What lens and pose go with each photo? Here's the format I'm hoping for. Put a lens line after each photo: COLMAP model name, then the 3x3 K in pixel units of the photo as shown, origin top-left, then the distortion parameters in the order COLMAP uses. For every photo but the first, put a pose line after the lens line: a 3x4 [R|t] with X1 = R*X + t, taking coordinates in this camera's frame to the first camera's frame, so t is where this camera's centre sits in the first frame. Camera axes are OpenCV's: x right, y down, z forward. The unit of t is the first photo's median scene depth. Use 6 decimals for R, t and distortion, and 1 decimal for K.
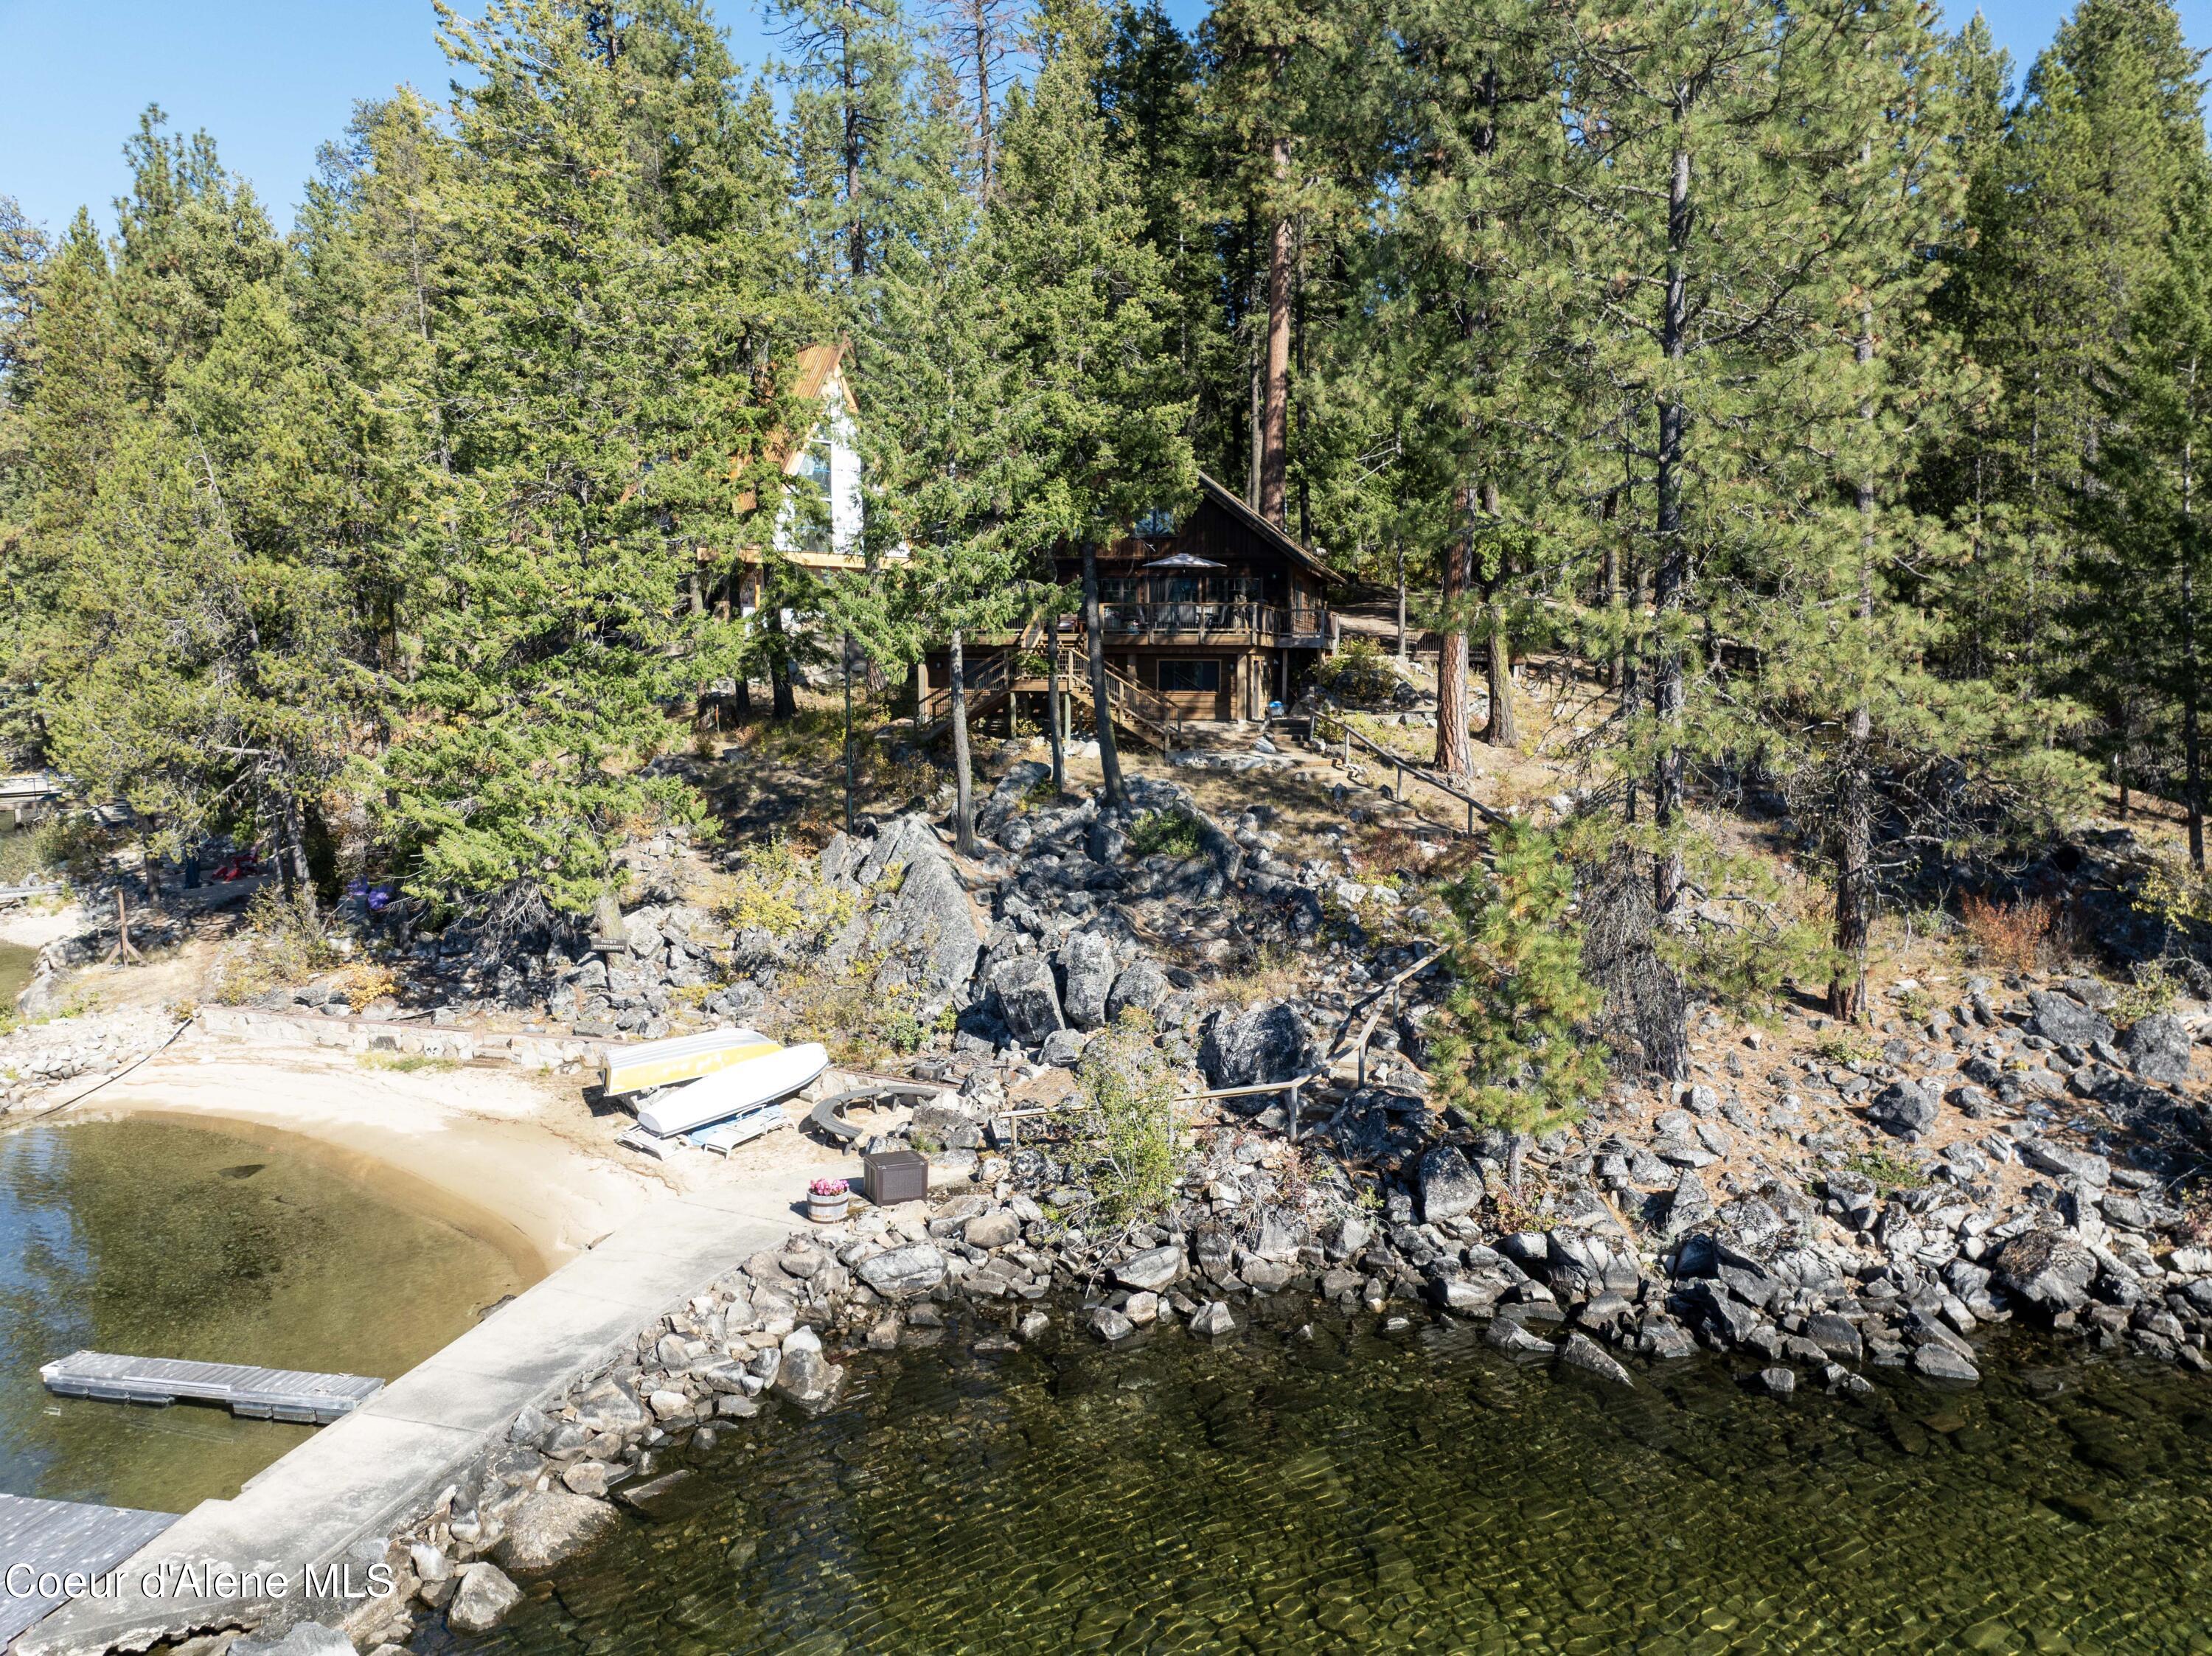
lens RADIAL K [[1566.4, 0, 1101.3], [0, 1566.4, 811.4], [0, 0, 1]] dist [-0.043641, 0.016240]
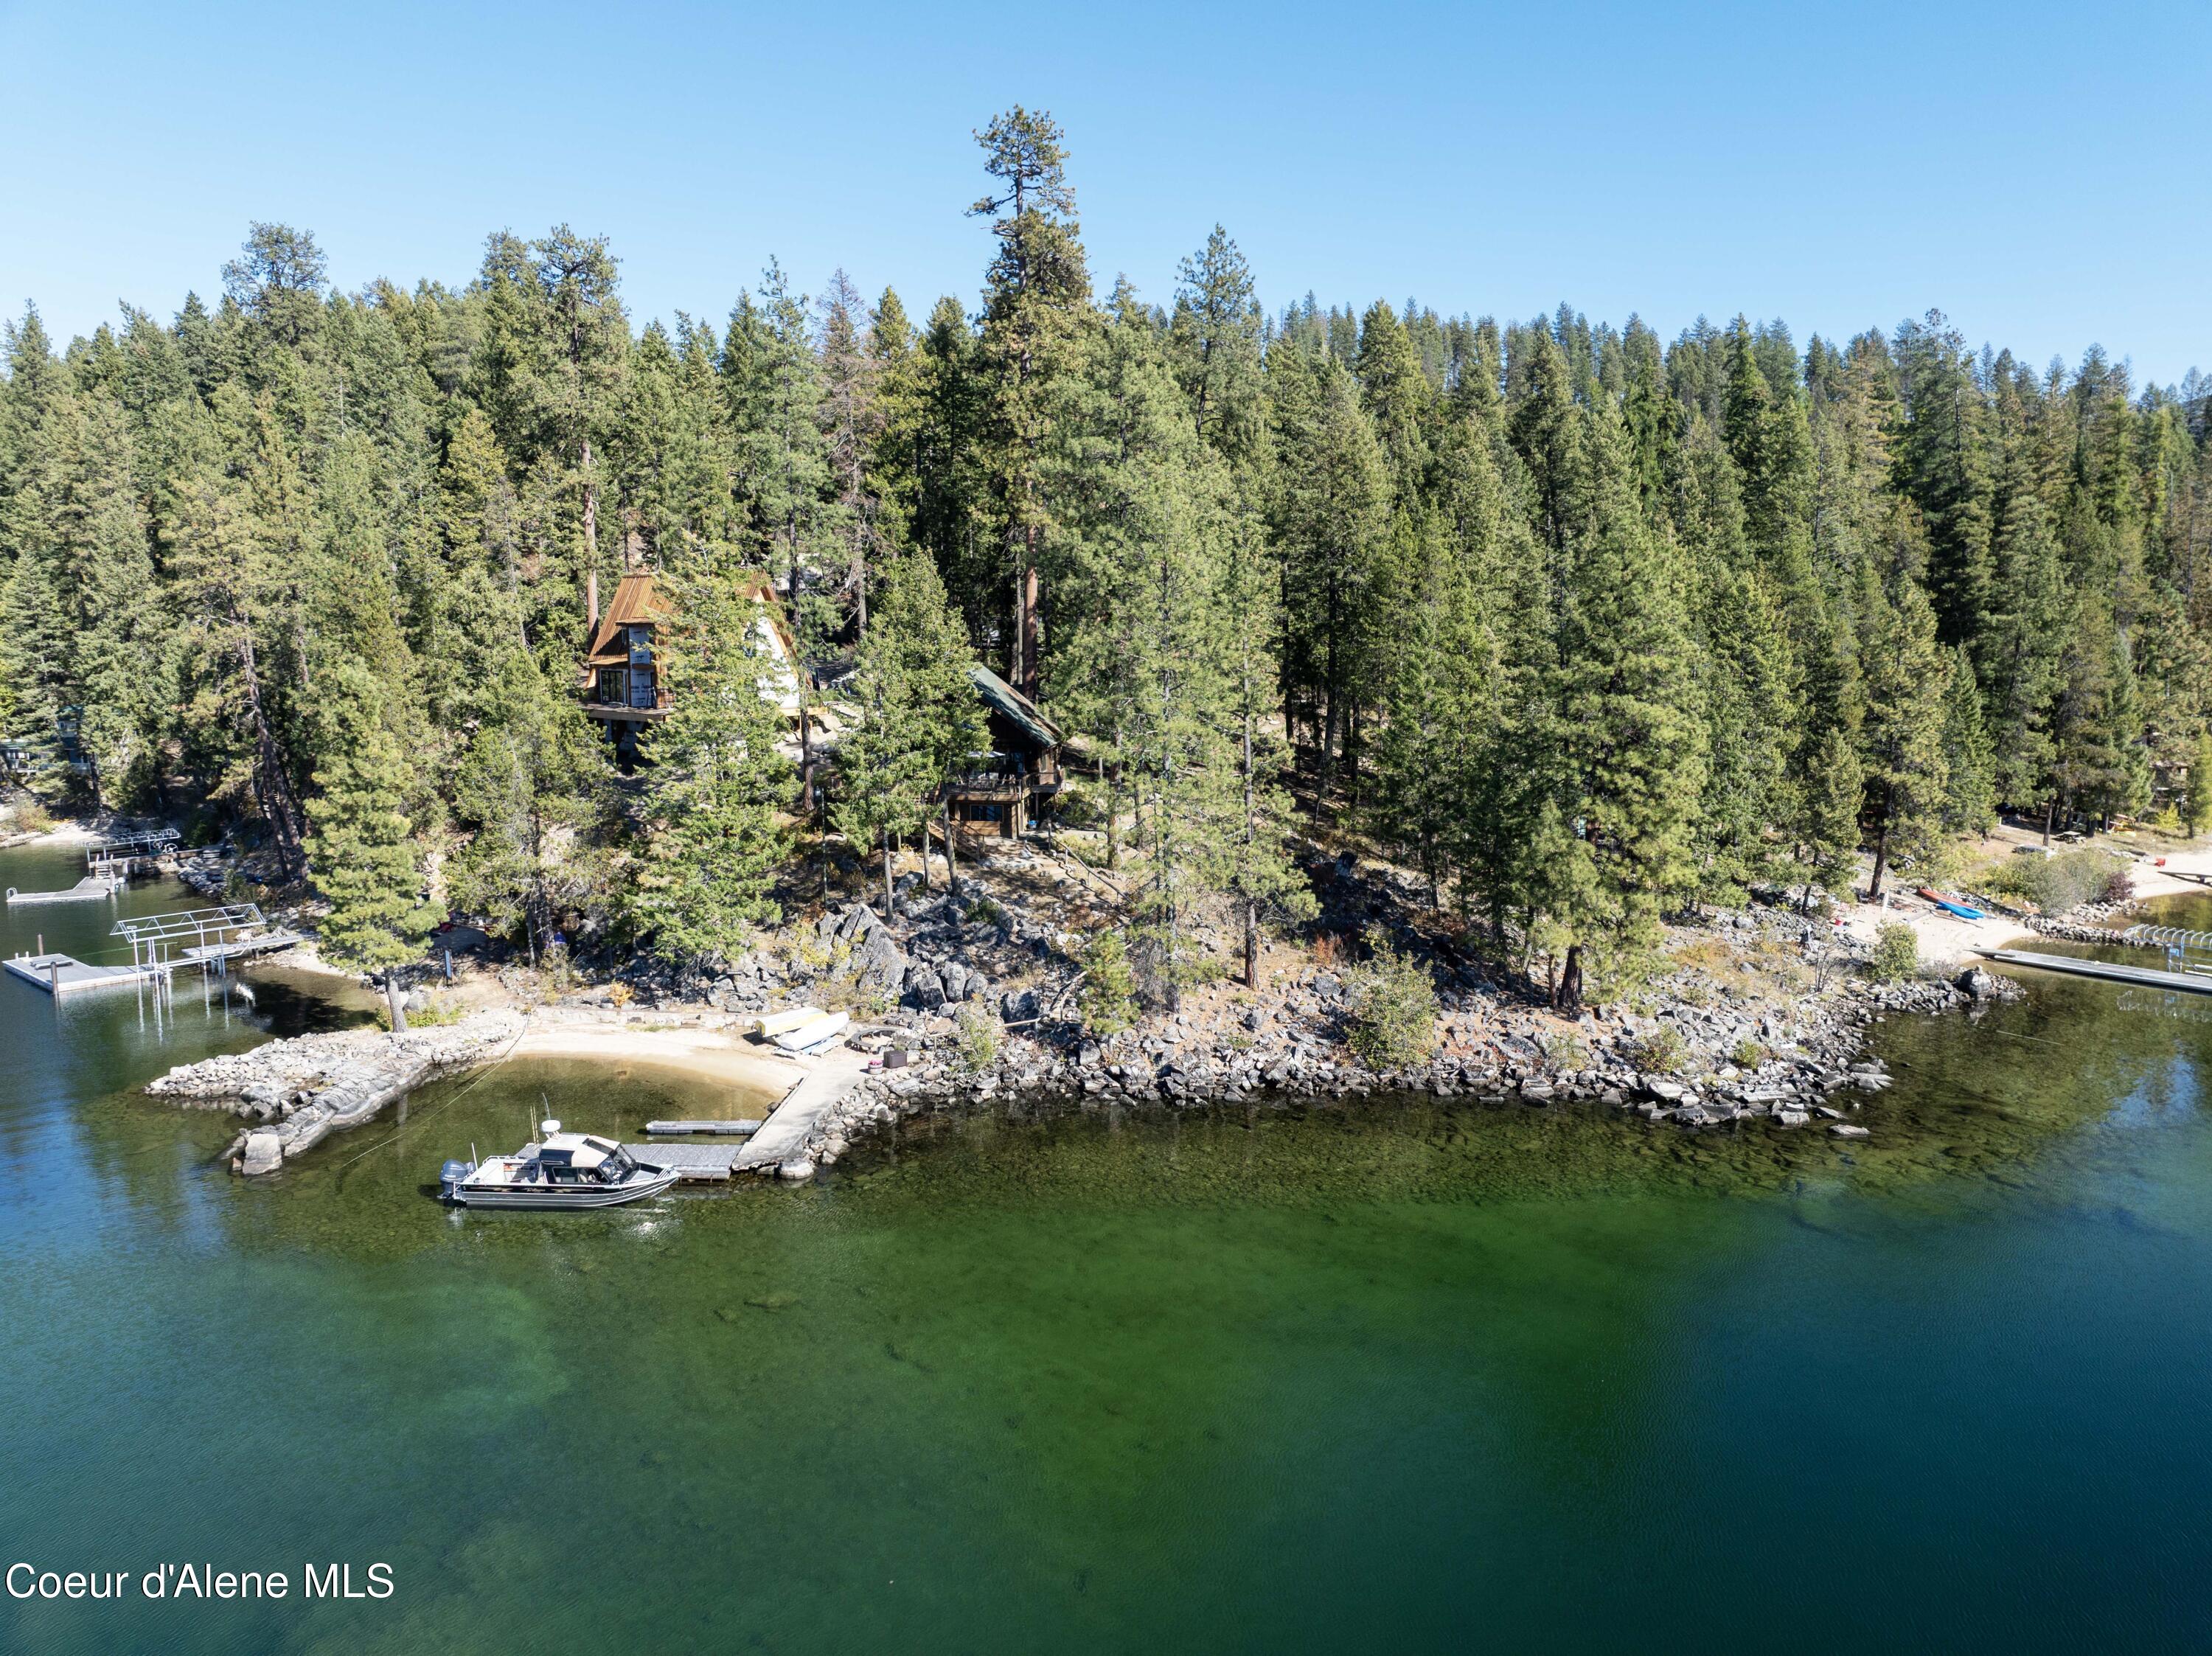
lens RADIAL K [[1566.4, 0, 1107.7], [0, 1566.4, 821.0], [0, 0, 1]] dist [-0.043641, 0.016240]
pose [[0.988714, -0.023759, 0.147922, -0.112014], [0.017436, 0.998884, 0.043900, -0.218667], [-0.148800, -0.040825, 0.988024, -1.280009]]
